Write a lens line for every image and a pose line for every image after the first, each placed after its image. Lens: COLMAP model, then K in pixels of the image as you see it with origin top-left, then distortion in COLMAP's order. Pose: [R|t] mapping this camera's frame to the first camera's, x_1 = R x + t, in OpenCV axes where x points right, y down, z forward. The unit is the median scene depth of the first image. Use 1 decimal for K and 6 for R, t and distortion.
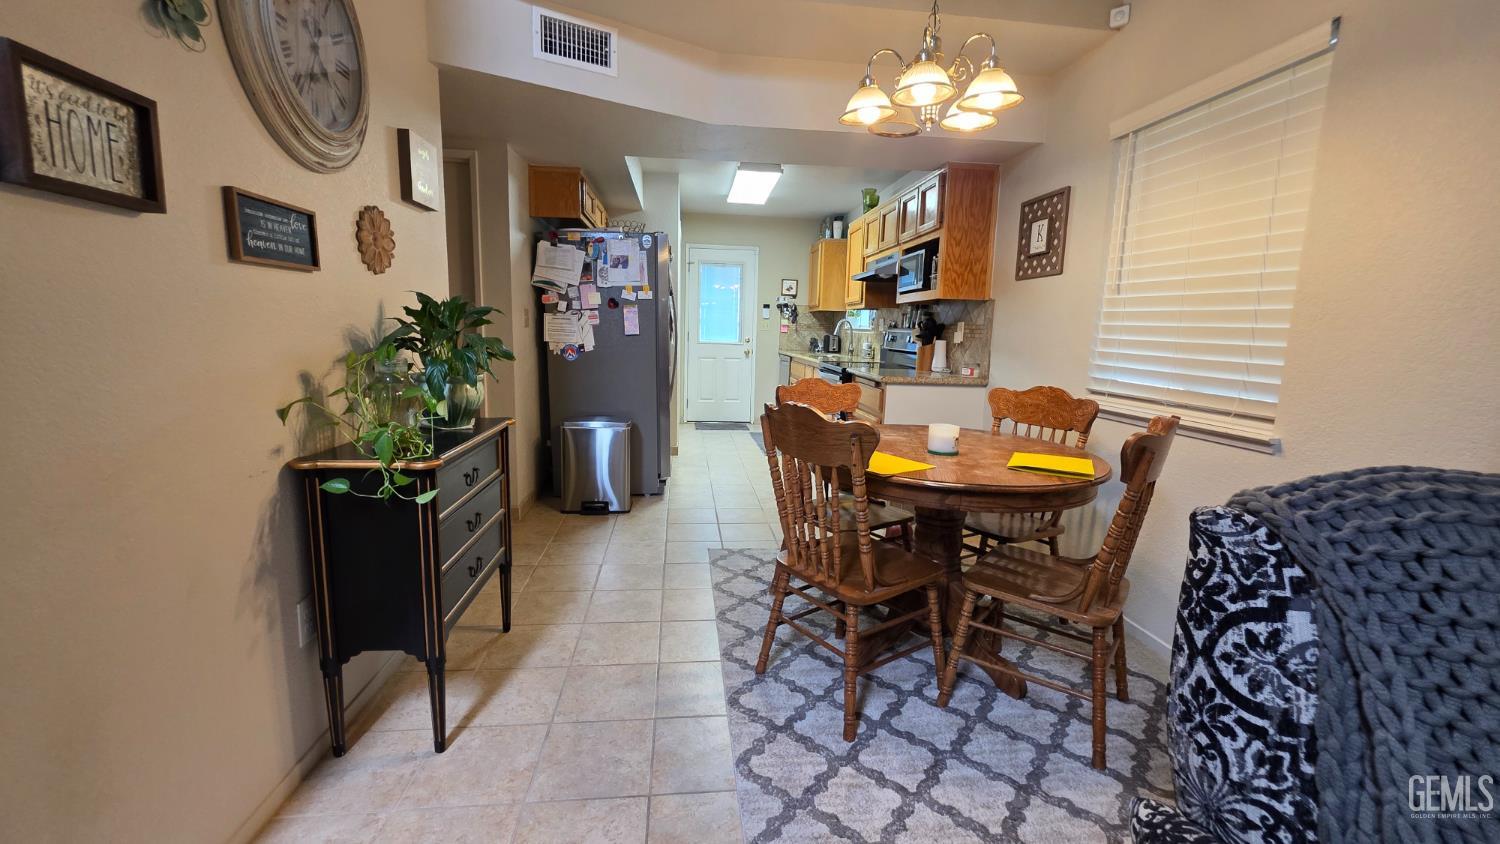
lens RADIAL K [[608.3, 0, 748.2], [0, 608.3, 420.6], [0, 0, 1]] dist [-0.001635, -0.000647]
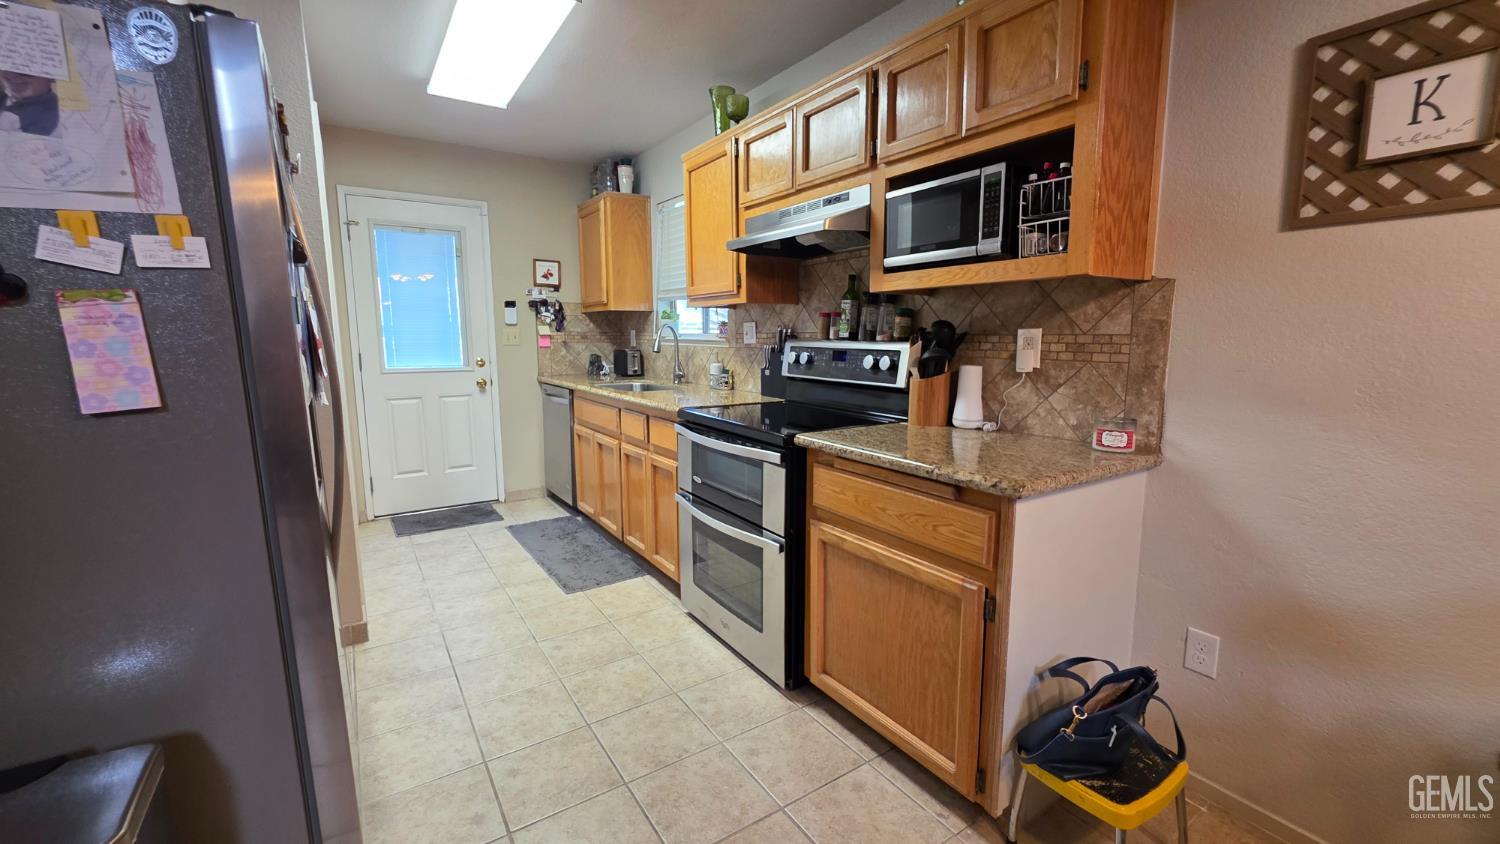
lens RADIAL K [[608.3, 0, 748.2], [0, 608.3, 420.6], [0, 0, 1]] dist [-0.001635, -0.000647]
pose [[0.887127, -0.093118, 0.452035, -0.078078], [0.093511, 0.995385, 0.021529, -0.120687], [-0.451953, 0.023171, 0.891741, 0.672855]]
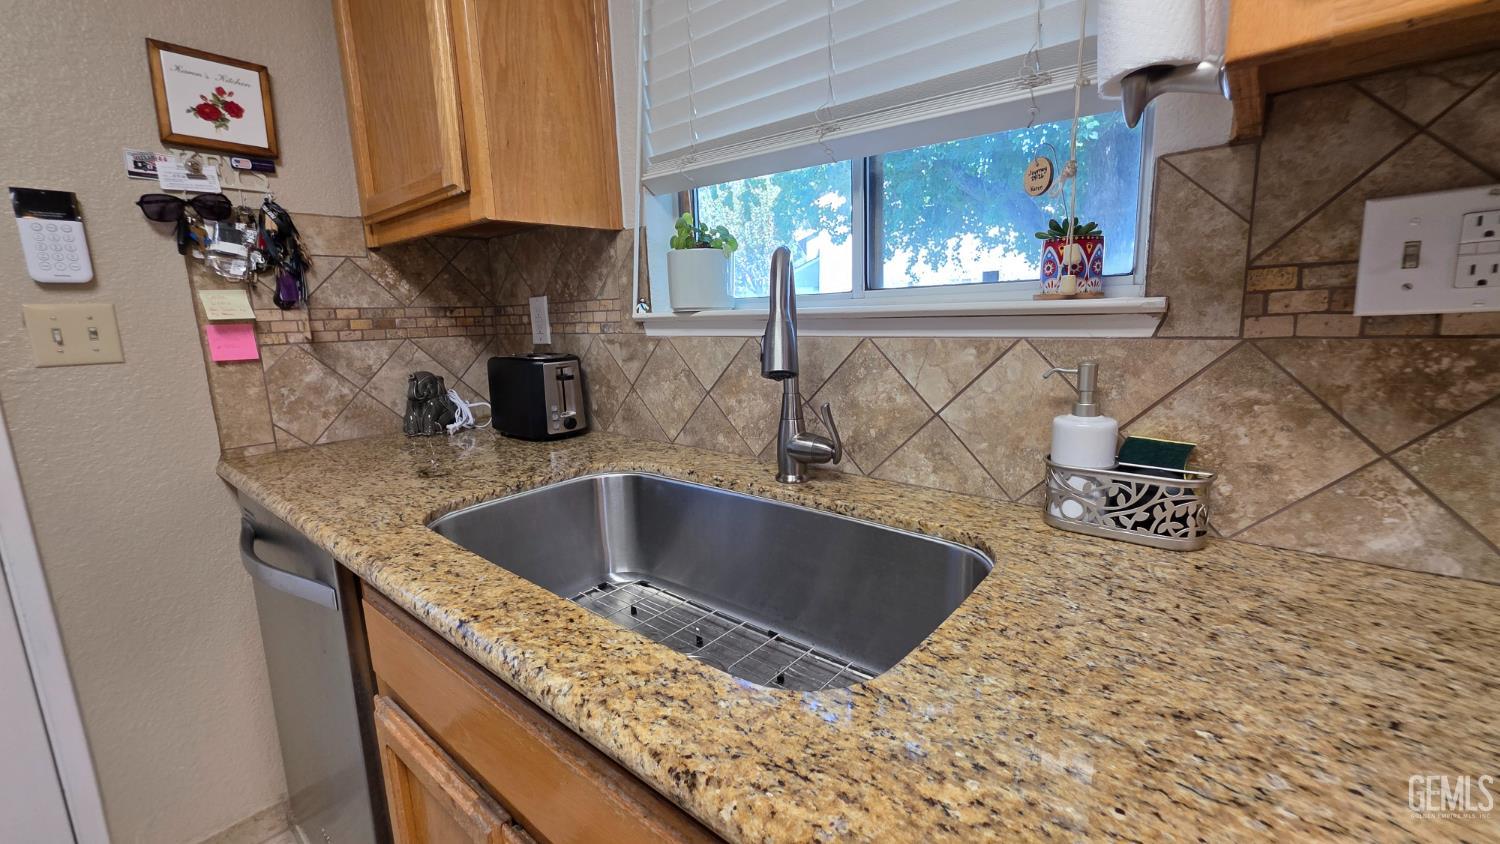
lens RADIAL K [[608.3, 0, 748.2], [0, 608.3, 420.6], [0, 0, 1]] dist [-0.001635, -0.000647]
pose [[0.722519, -0.174225, 0.669038, 0.083687], [0.157401, 0.983765, 0.086201, -0.220410], [-0.673194, 0.043026, 0.738213, 1.412340]]
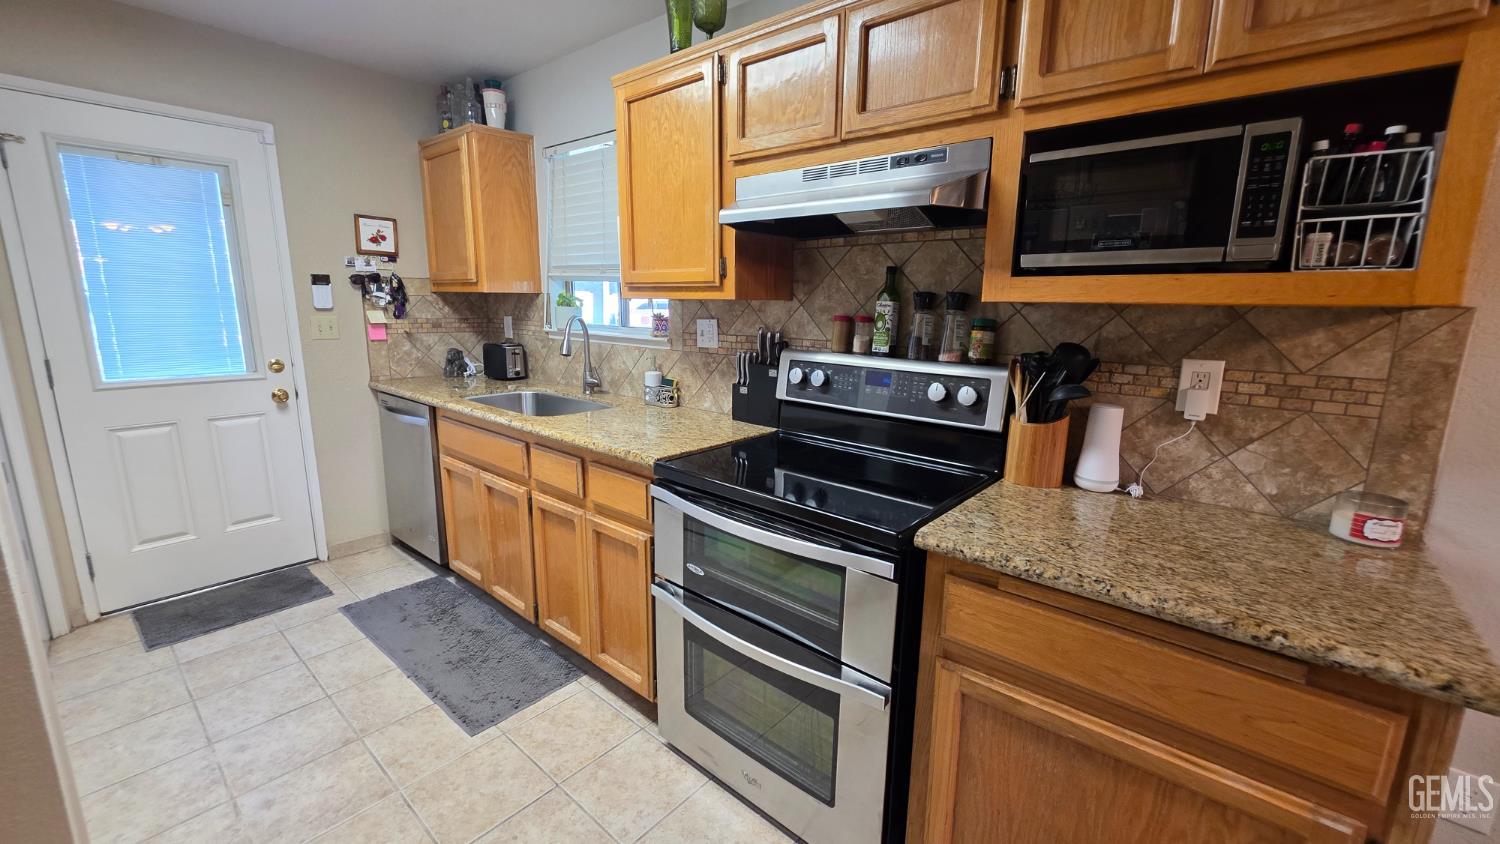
lens RADIAL K [[606.5, 0, 749.1], [0, 606.5, 418.3], [0, 0, 1]] dist [-0.000629, -0.000262]
pose [[0.728414, -0.149412, 0.668648, -0.084975], [0.109129, 0.988774, 0.102062, -0.194068], [-0.676391, -0.001375, 0.736542, 0.923440]]
